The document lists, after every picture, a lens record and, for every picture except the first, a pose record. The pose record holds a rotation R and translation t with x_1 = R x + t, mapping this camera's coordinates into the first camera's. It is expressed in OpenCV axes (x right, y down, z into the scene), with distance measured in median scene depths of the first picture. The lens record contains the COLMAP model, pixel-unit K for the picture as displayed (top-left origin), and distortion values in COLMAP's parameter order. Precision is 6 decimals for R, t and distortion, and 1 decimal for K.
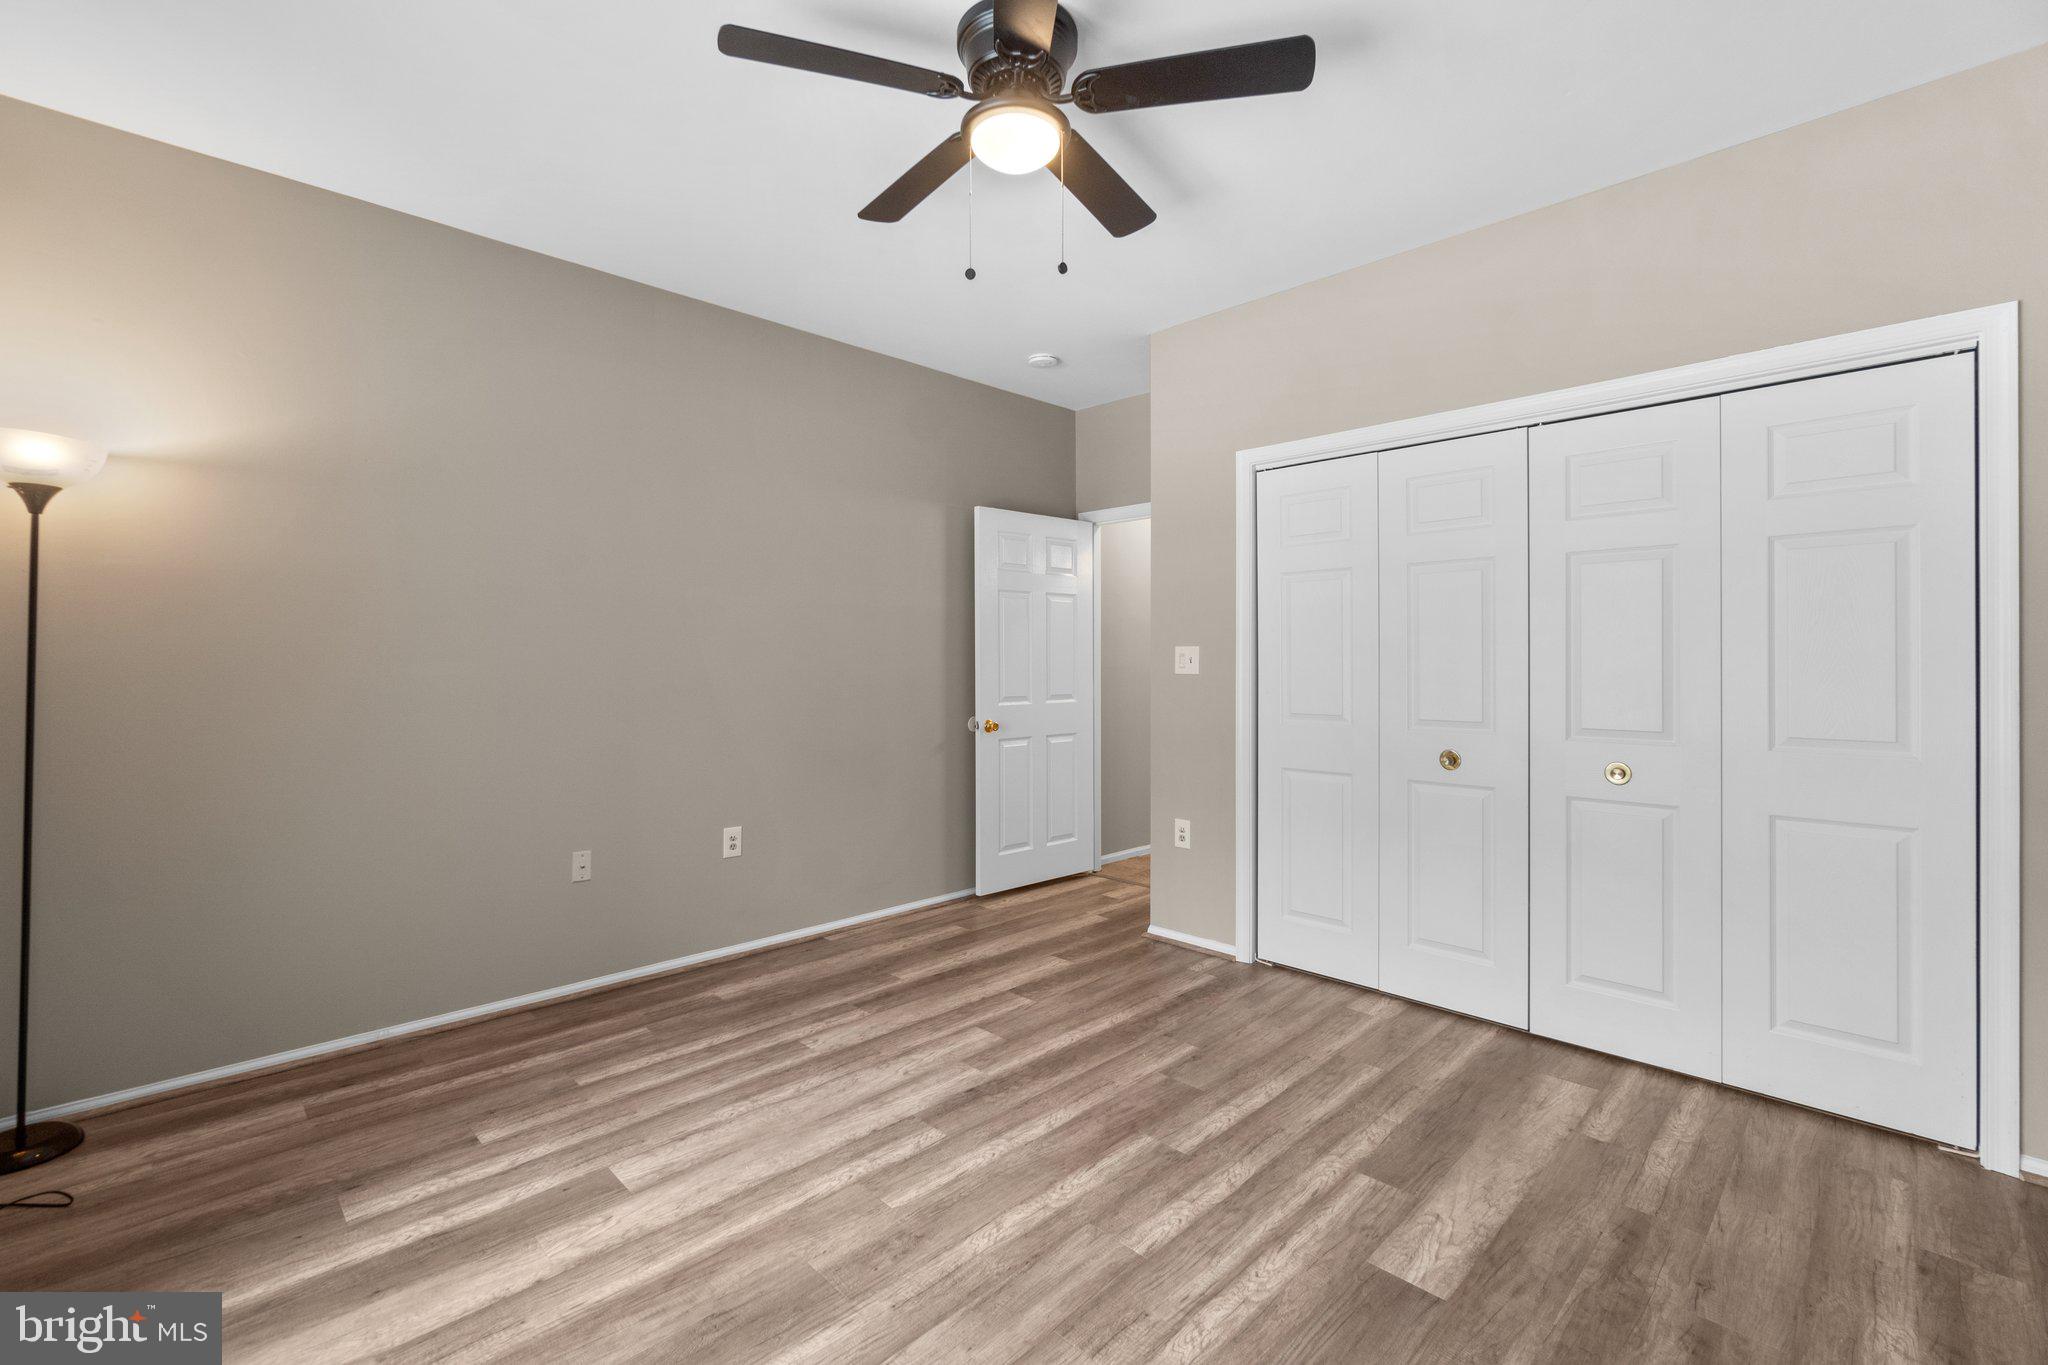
lens RADIAL K [[886.2, 0, 1016.1], [0, 886.2, 669.5], [0, 0, 1]] dist [-0.002879, 0.000121]
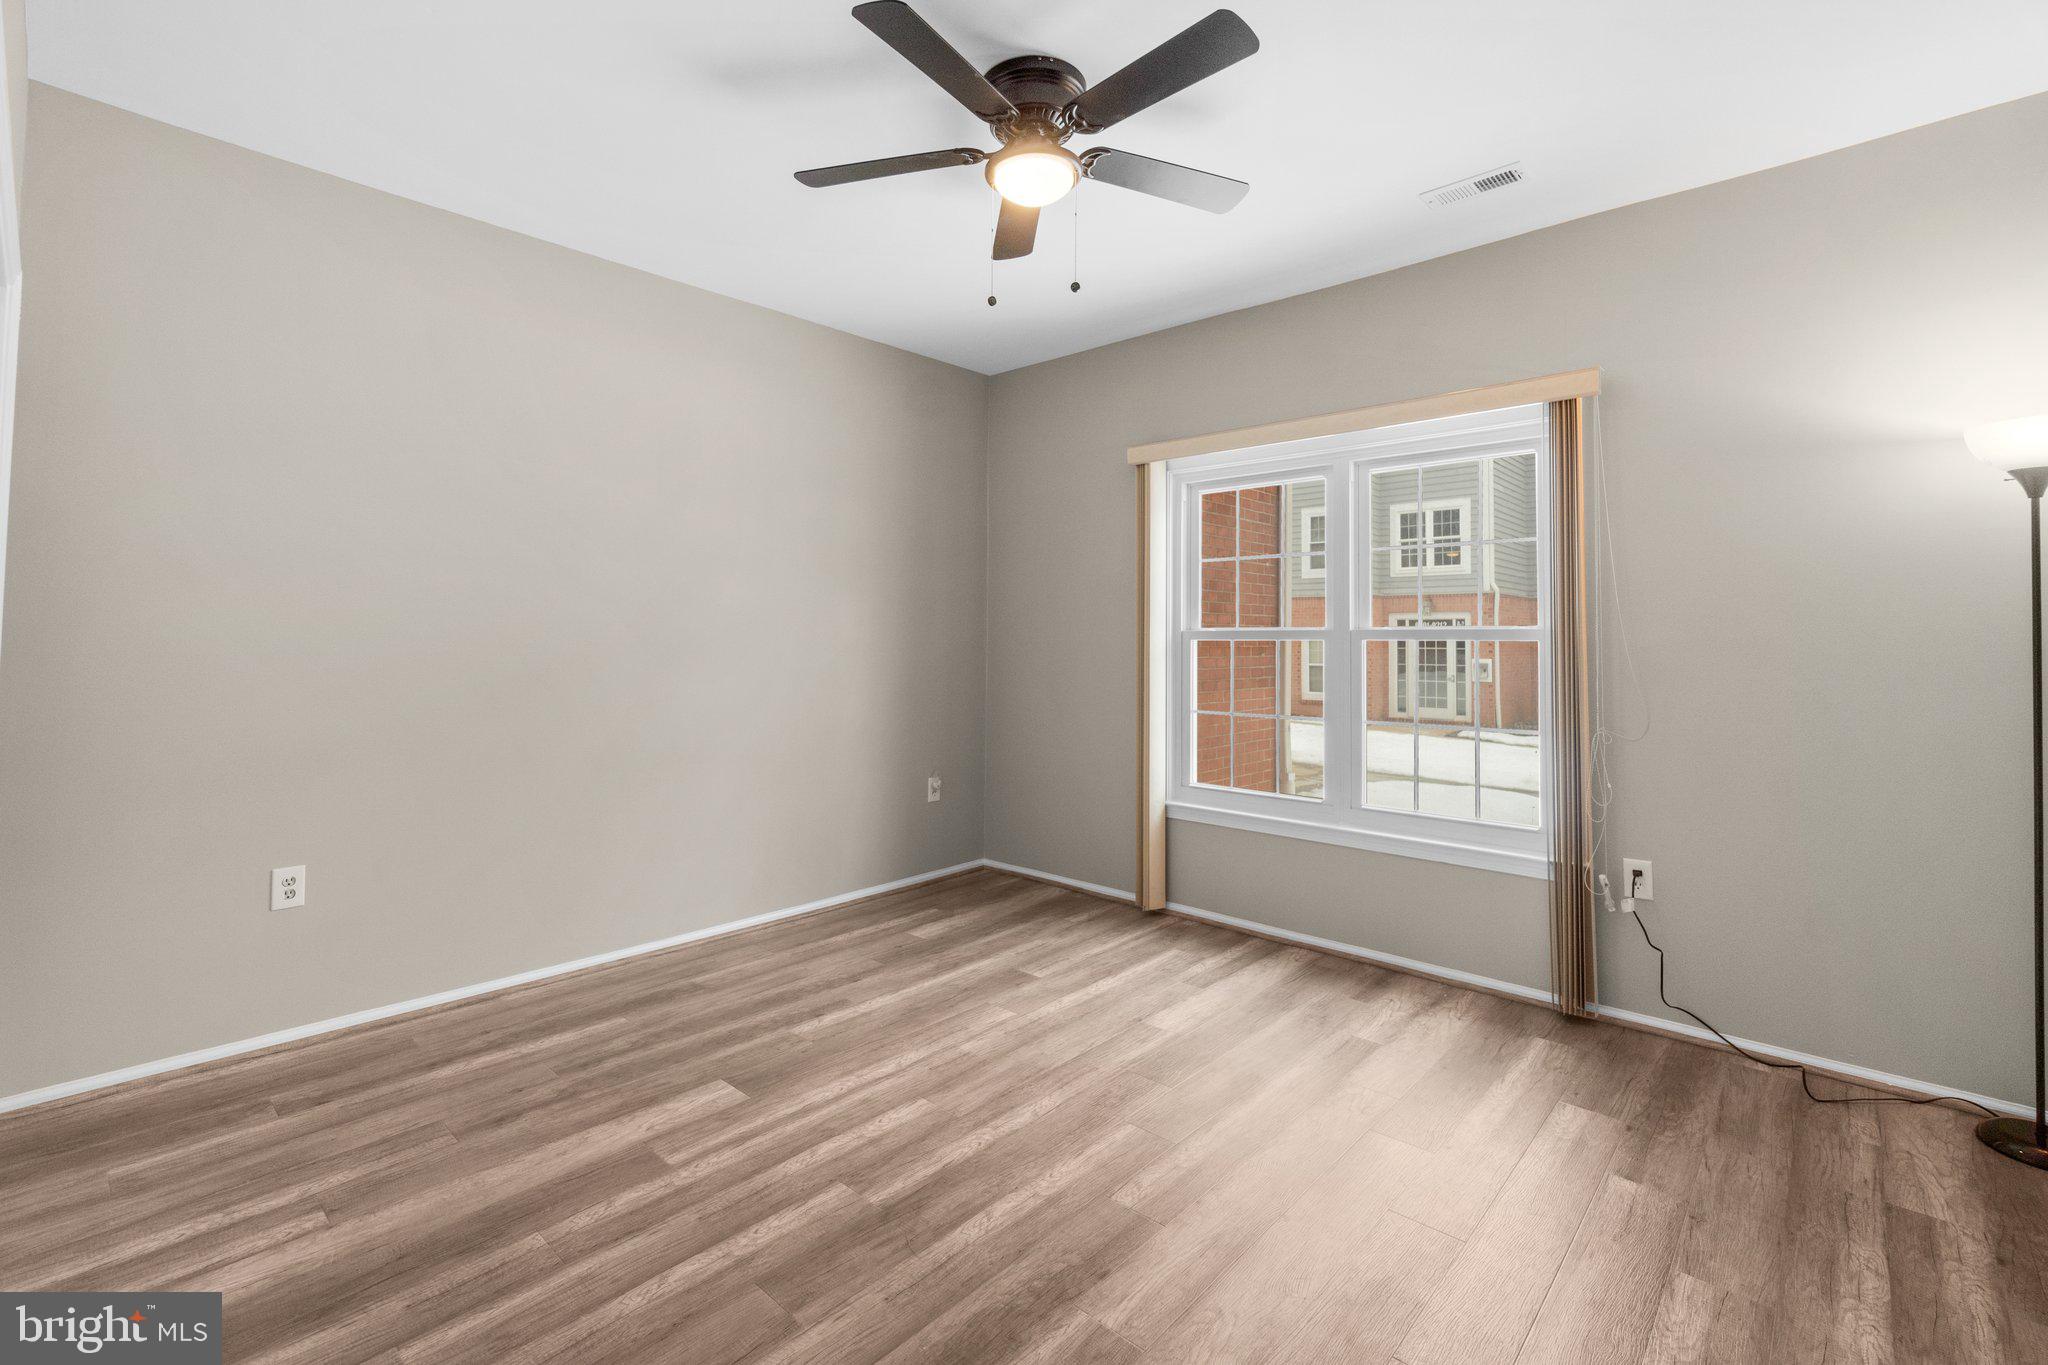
lens RADIAL K [[912.4, 0, 1022.4], [0, 912.4, 614.6], [0, 0, 1]] dist [-0.003086, -0.000169]
pose [[-0.998573, -0.009534, -0.052538, 0.061435], [-0.008307, 0.999689, -0.023535, -0.014828], [0.052746, -0.023065, -0.998342, 2.011700]]
